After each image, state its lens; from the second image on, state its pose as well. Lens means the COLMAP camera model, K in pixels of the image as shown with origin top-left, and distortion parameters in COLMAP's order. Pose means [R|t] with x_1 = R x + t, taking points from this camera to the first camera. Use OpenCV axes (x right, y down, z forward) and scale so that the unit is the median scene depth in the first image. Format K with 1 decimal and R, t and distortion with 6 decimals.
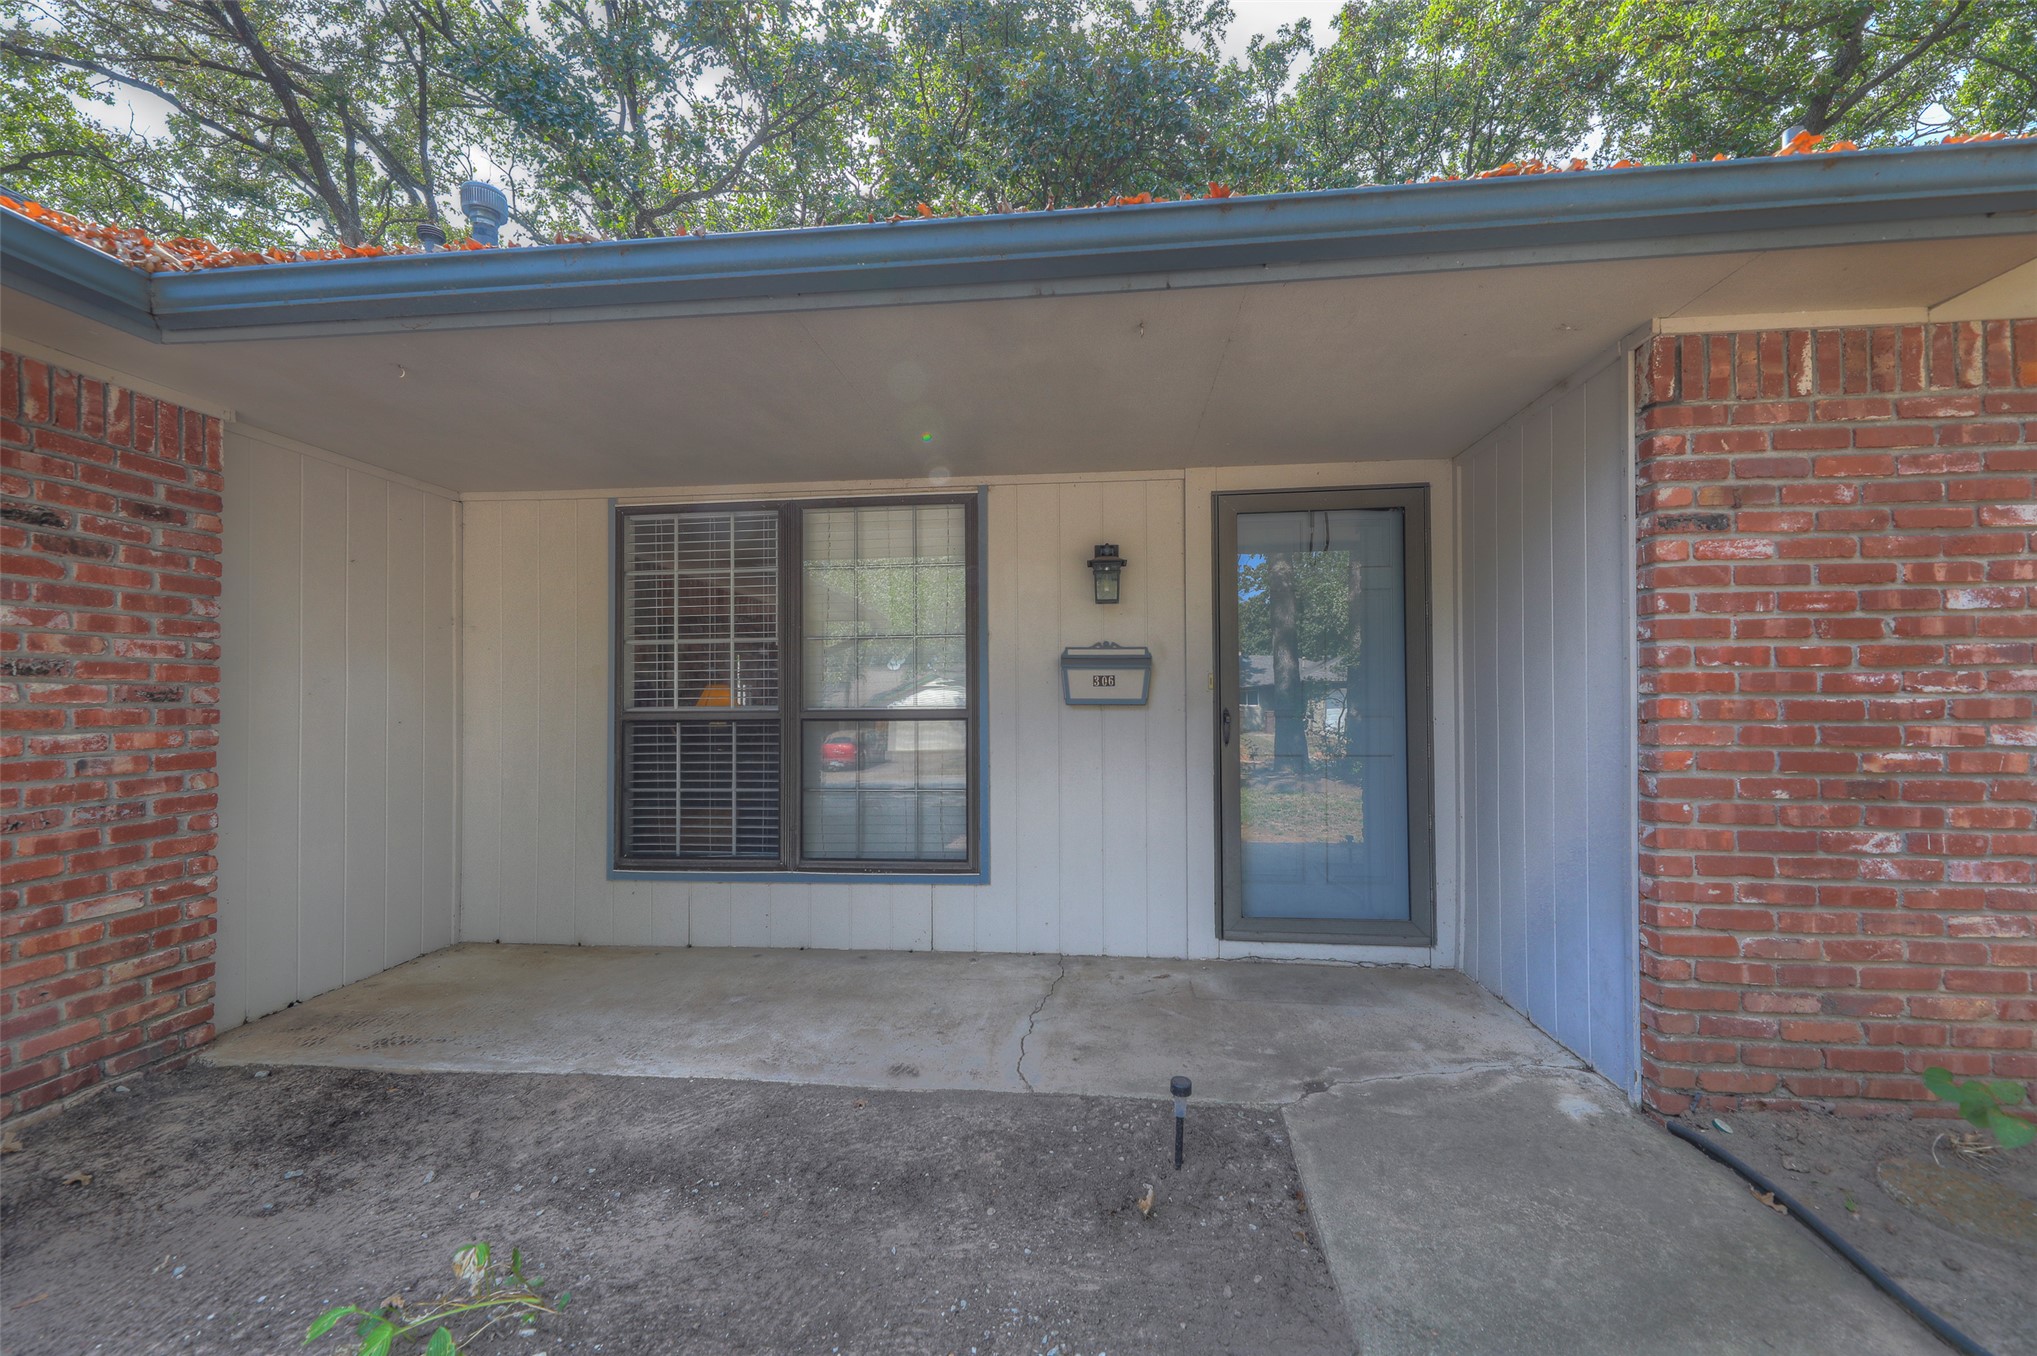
lens RADIAL K [[821.2, 0, 1015.8], [0, 821.2, 691.7], [0, 0, 1]] dist [0.006868, -0.002232]
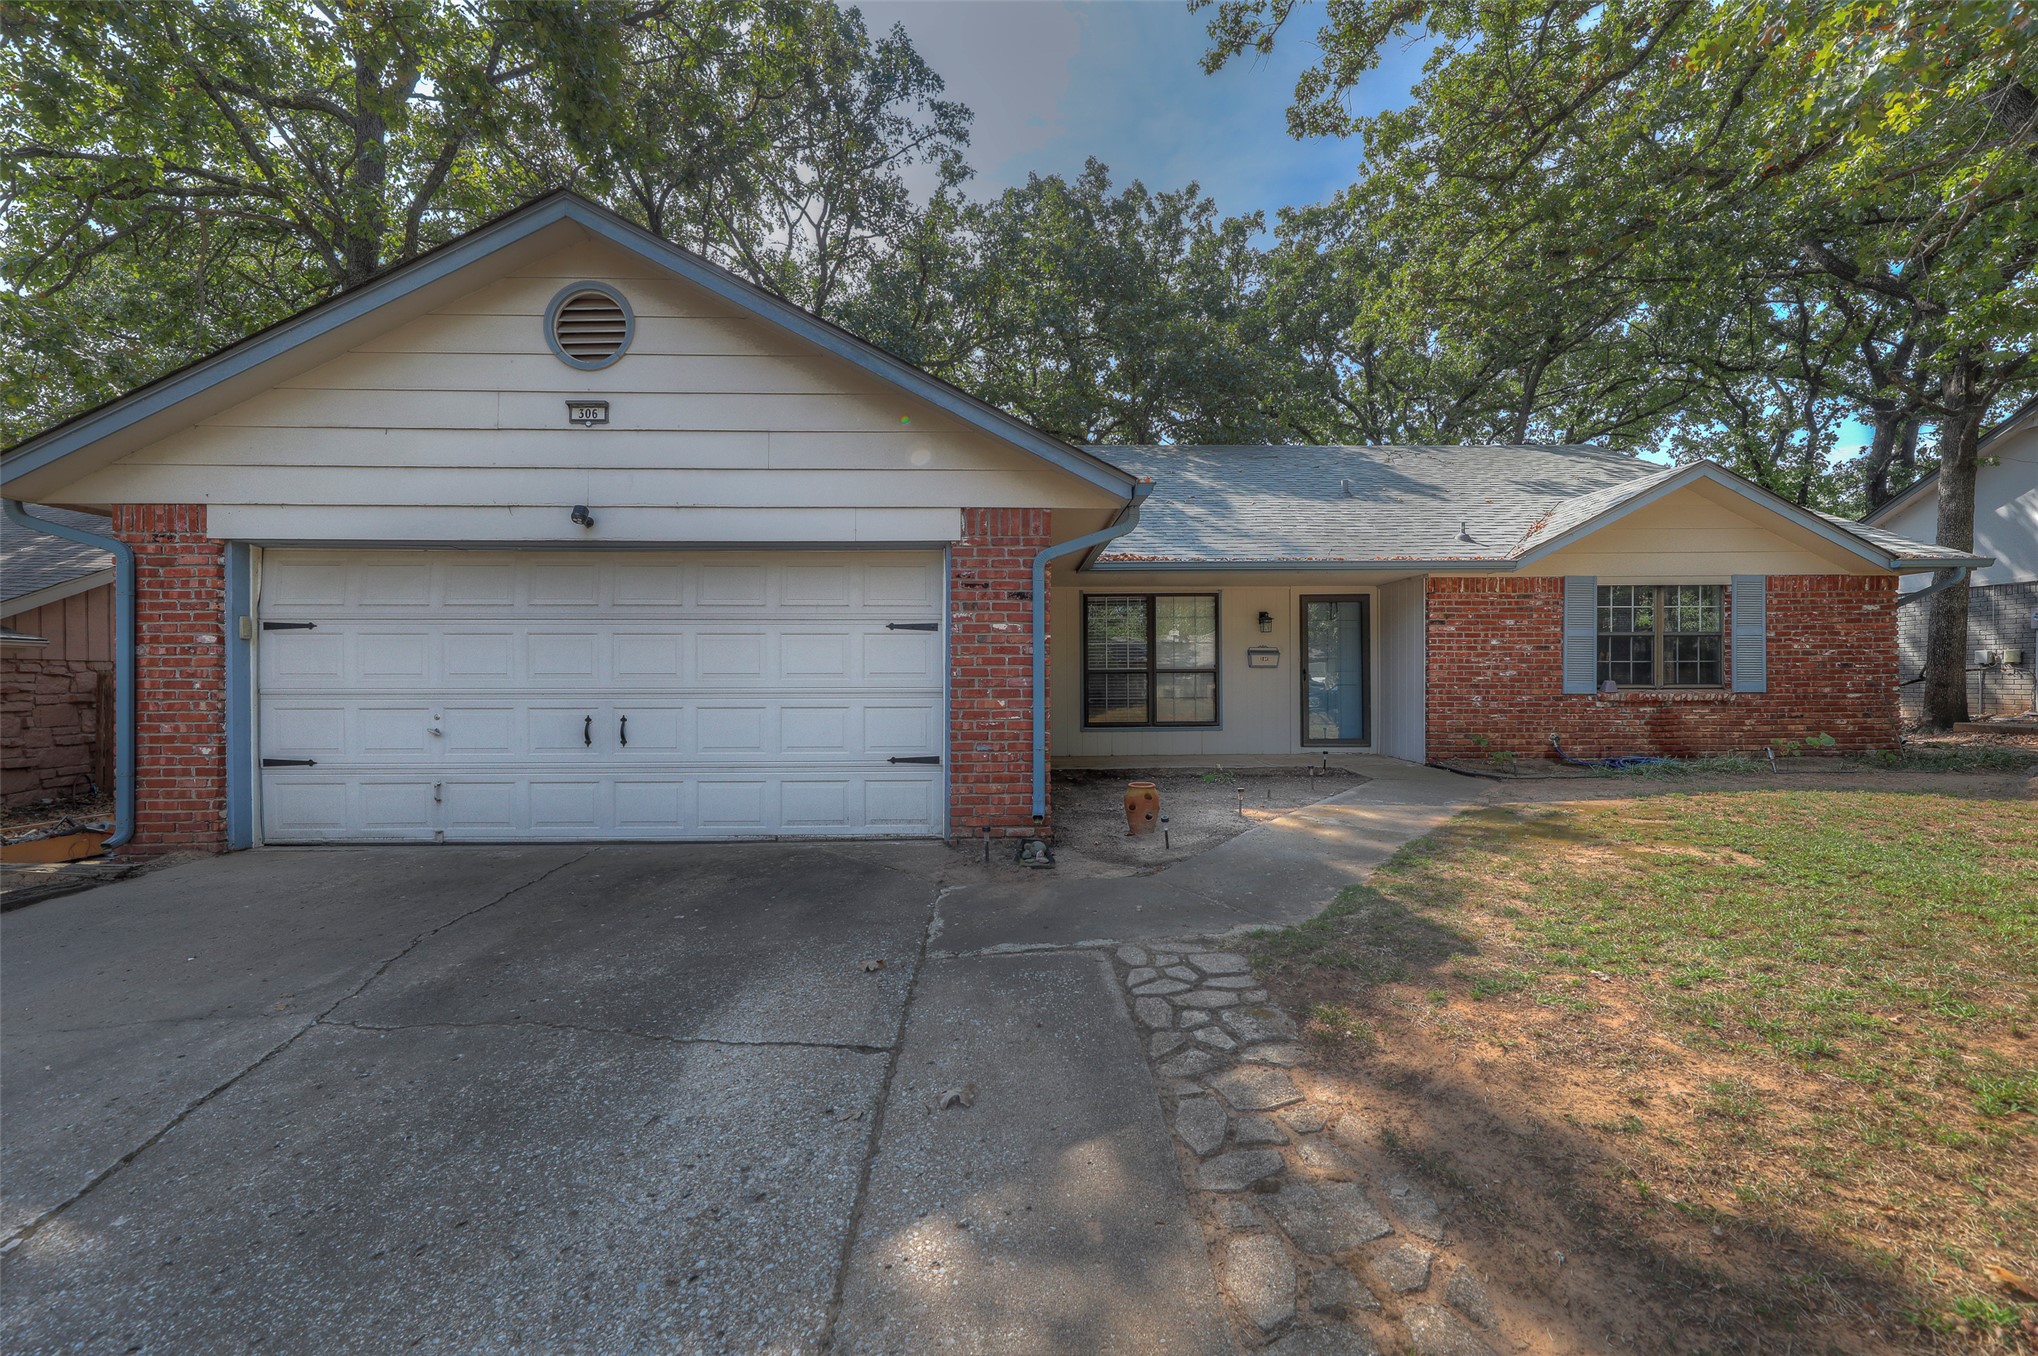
lens RADIAL K [[821.6, 0, 1021.6], [0, 821.6, 670.3], [0, 0, 1]] dist [0.006868, -0.002232]
pose [[0.991676, 0.002149, 0.128738, -1.803174], [-0.002961, 0.999977, 0.006111, 0.018308], [-0.128722, -0.006441, 0.991660, -2.865454]]
